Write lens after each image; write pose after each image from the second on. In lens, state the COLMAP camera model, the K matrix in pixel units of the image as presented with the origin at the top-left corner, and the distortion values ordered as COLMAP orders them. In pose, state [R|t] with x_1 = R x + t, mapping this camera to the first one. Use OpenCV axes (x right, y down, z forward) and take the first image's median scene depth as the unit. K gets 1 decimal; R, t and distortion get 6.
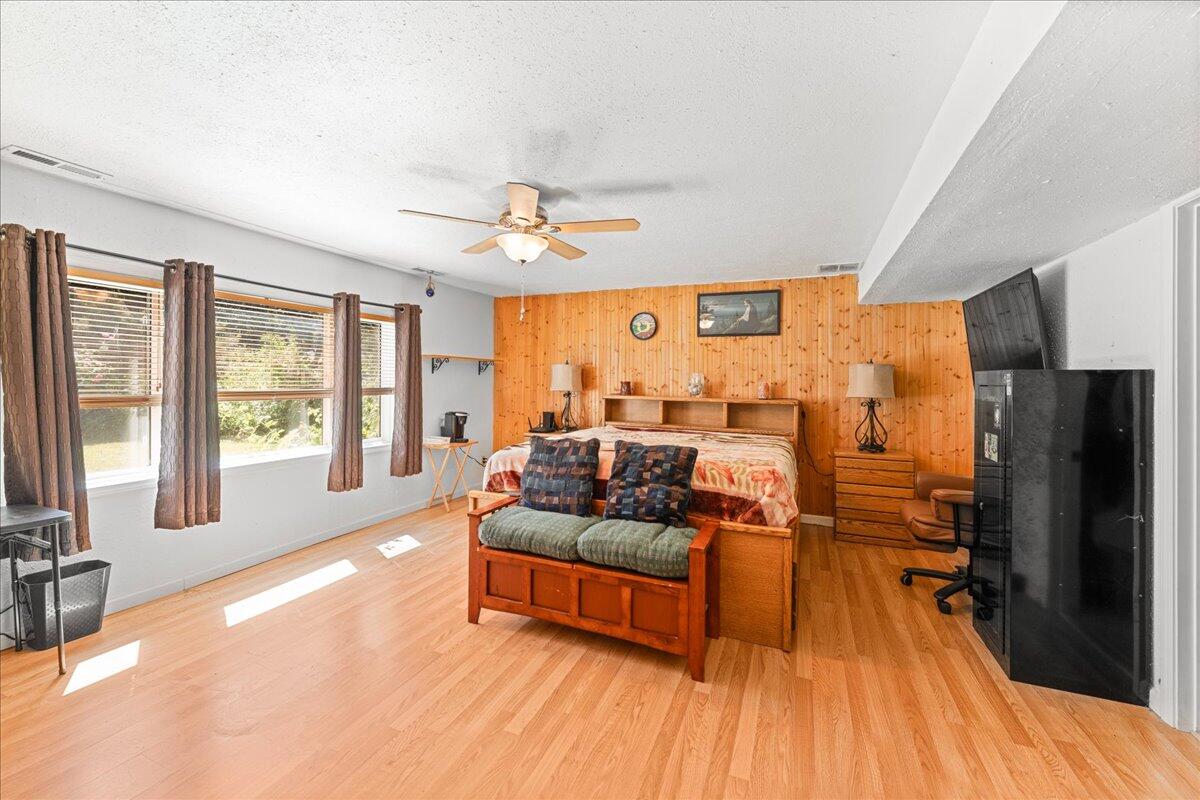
lens RADIAL K [[492.3, 0, 593.4], [0, 492.3, 375.7], [0, 0, 1]] dist [0.000920, -0.000045]
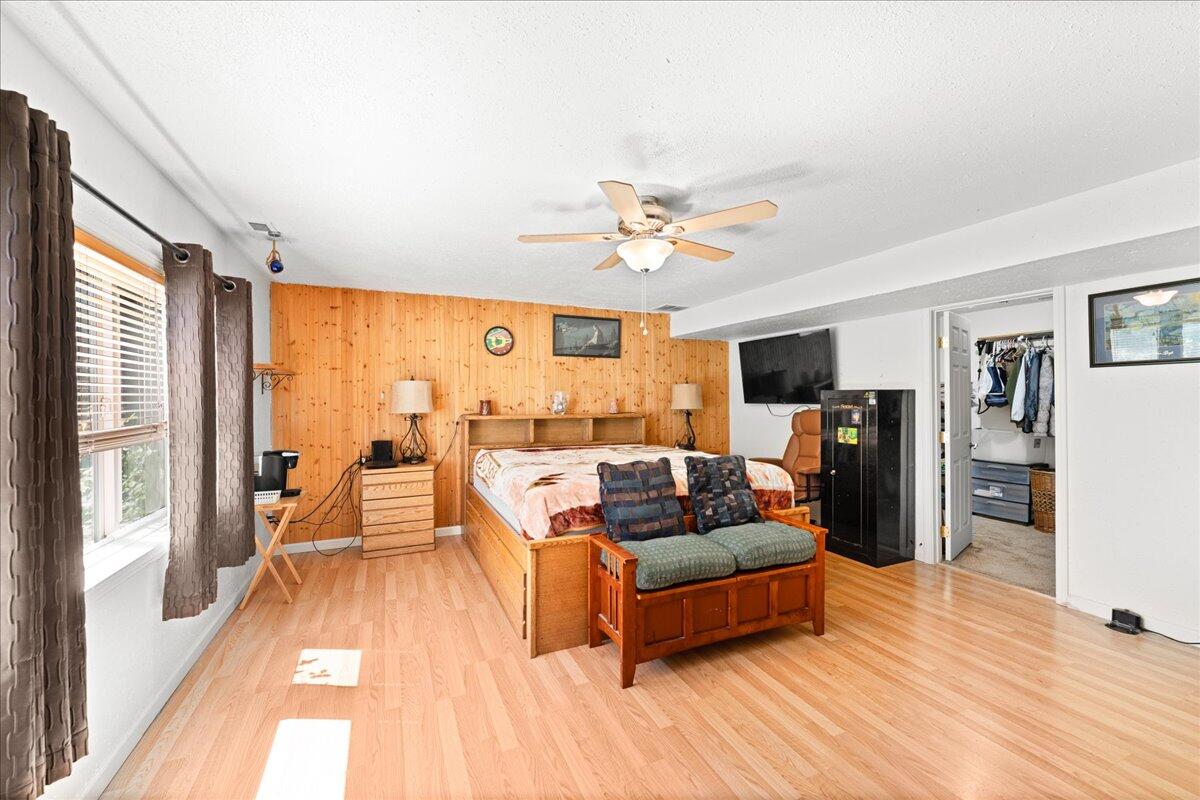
lens RADIAL K [[483.0, 0, 597.0], [0, 483.0, 392.7], [0, 0, 1]] dist [-0.000877, -0.000125]
pose [[0.681200, -0.006318, 0.732070, -0.510636], [0.004717, 0.999980, 0.004240, -0.005773], [-0.732082, 0.000565, 0.681216, 0.270817]]
